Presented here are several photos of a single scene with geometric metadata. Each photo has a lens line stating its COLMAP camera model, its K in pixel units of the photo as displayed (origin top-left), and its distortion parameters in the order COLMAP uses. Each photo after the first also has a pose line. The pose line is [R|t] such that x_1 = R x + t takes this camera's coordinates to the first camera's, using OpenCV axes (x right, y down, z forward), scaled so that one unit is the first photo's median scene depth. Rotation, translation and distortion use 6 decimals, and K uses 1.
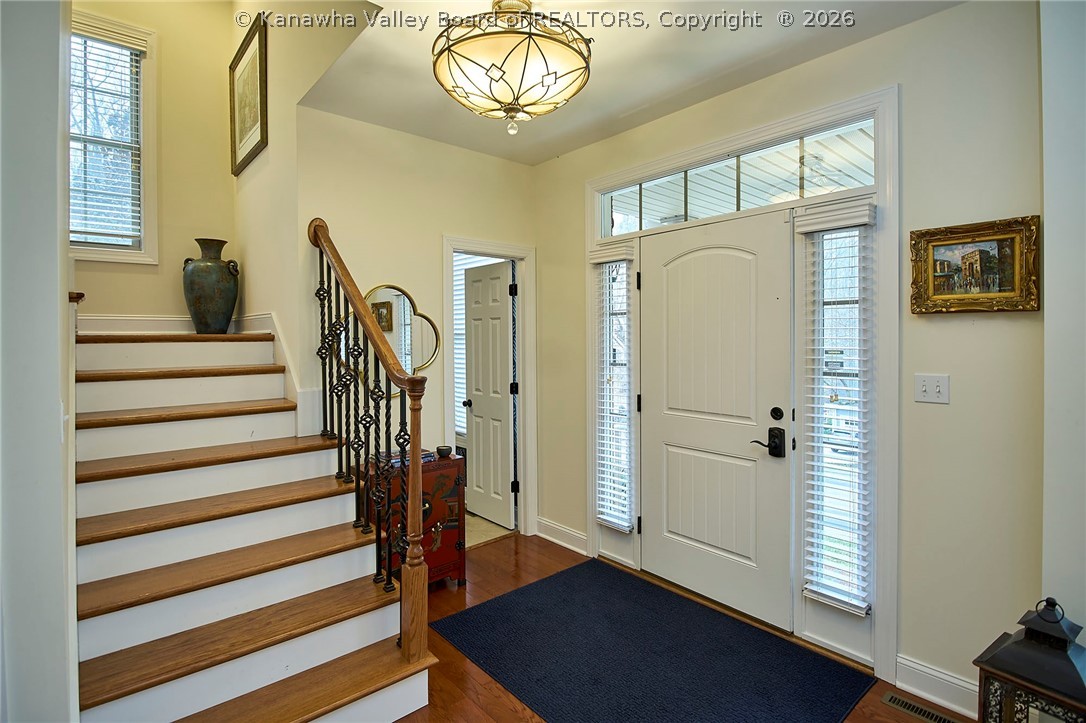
lens RADIAL K [[528.0, 0, 539.1], [0, 528.0, 340.4], [0, 0, 1]] dist [-0.001565, -0.000738]
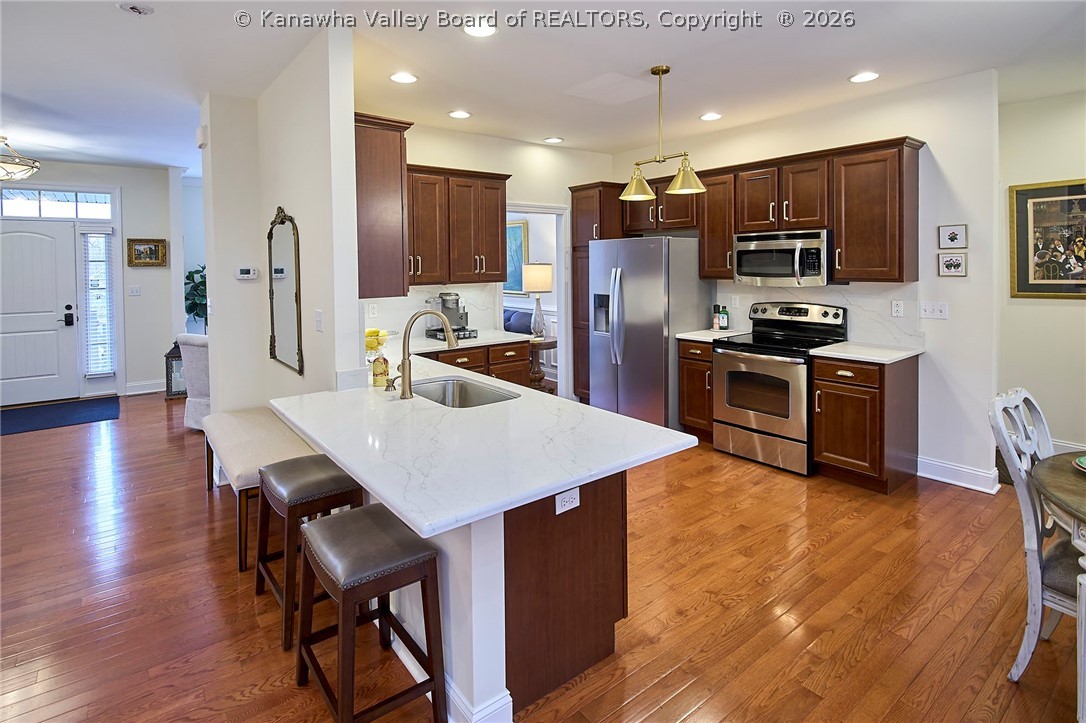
lens RADIAL K [[555.0, 0, 535.7], [0, 555.0, 270.6], [0, 0, 1]] dist [-0.005723, -0.002427]
pose [[0.058259, -0.006113, 0.998283, -1.673319], [0.015377, 0.999868, 0.005226, -0.004759], [-0.998183, 0.015046, 0.058345, -1.087288]]
